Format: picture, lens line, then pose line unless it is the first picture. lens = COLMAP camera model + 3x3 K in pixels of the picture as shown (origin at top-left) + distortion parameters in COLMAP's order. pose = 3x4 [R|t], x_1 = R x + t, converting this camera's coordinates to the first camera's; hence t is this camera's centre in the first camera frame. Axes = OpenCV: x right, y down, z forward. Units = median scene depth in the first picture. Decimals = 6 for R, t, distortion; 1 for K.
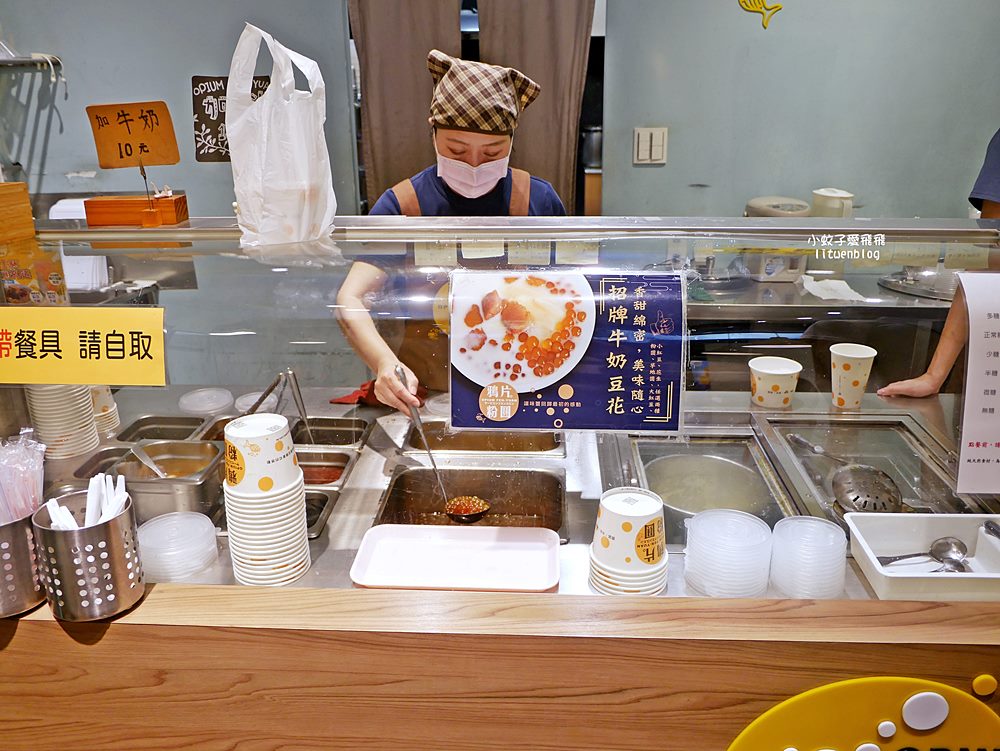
lens RADIAL K [[872.9, 0, 501.9], [0, 872.9, 377.4], [0, 0, 1]] dist [-0.063579, 0.032405]
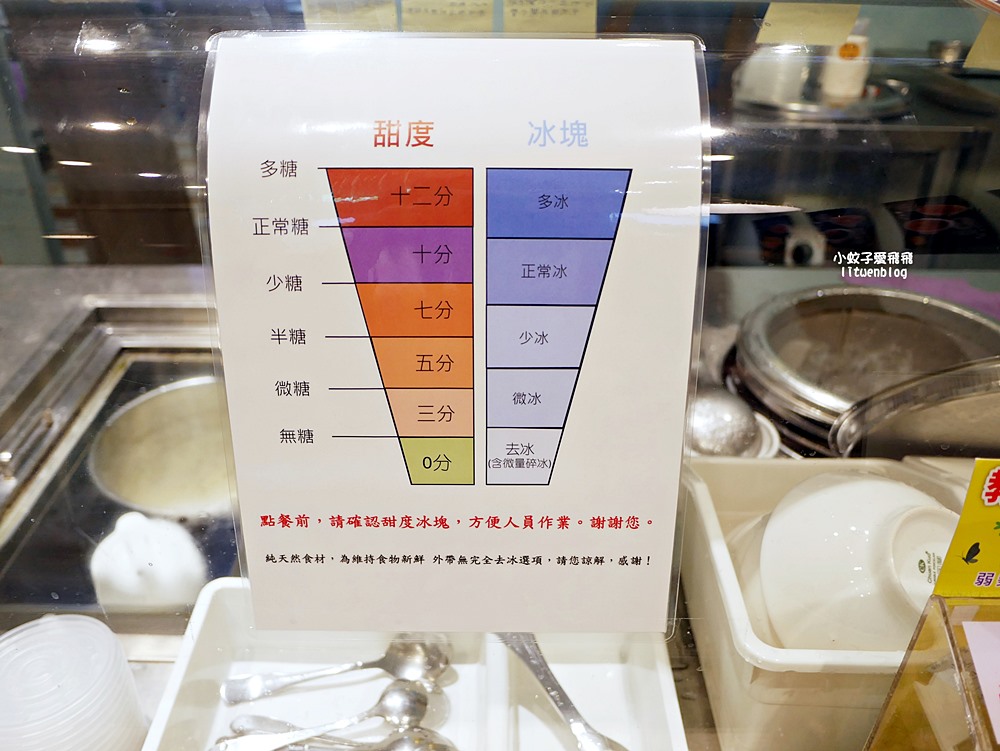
lens RADIAL K [[872.9, 0, 497.9], [0, 872.9, 372.8], [0, 0, 1]] dist [-0.063579, 0.032405]
pose [[0.999183, -0.012007, 0.038587, 0.623526], [0.003604, 0.977514, 0.210841, -0.062732], [-0.040251, -0.210530, 0.976758, 0.631017]]
